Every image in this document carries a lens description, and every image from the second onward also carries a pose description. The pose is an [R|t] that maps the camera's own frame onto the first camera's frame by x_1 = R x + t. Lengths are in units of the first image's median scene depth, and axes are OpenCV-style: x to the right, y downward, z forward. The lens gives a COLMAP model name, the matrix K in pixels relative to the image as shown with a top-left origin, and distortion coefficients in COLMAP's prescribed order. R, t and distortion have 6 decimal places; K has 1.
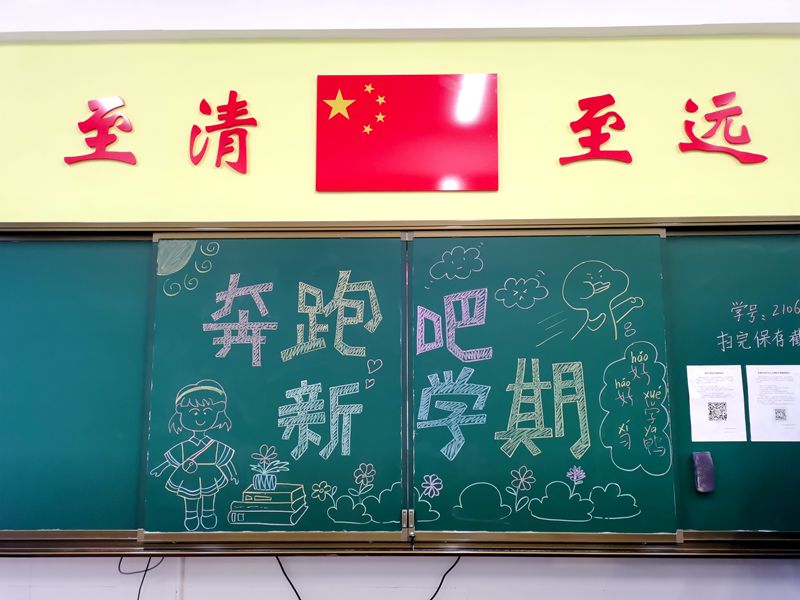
lens RADIAL K [[610.8, 0, 400.3], [0, 610.8, 299.0], [0, 0, 1]] dist [0.051521, -0.025055]
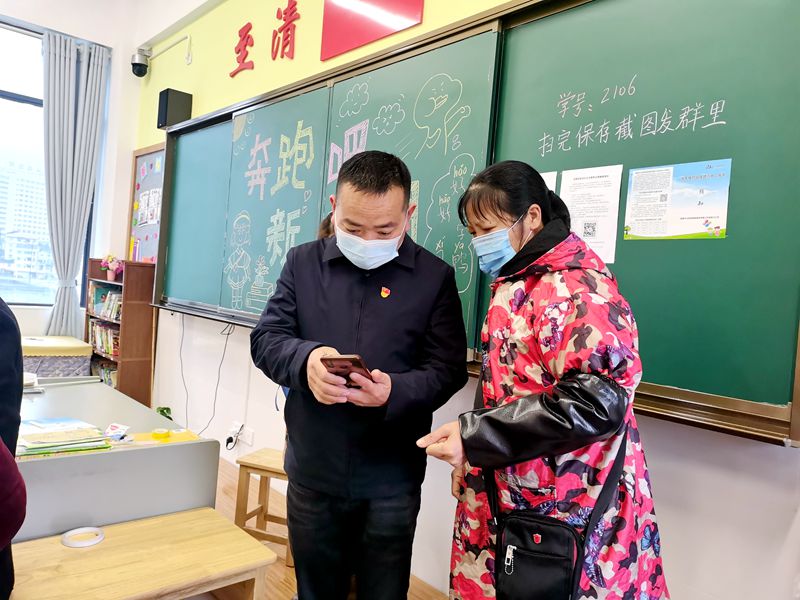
lens RADIAL K [[610.8, 0, 400.6], [0, 610.8, 300.3], [0, 0, 1]] dist [0.051521, -0.025055]
pose [[0.674723, 0.077210, -0.734021, 1.013781], [-0.002042, 0.994705, 0.102754, 0.192294], [0.738068, -0.067832, 0.671308, 0.283599]]
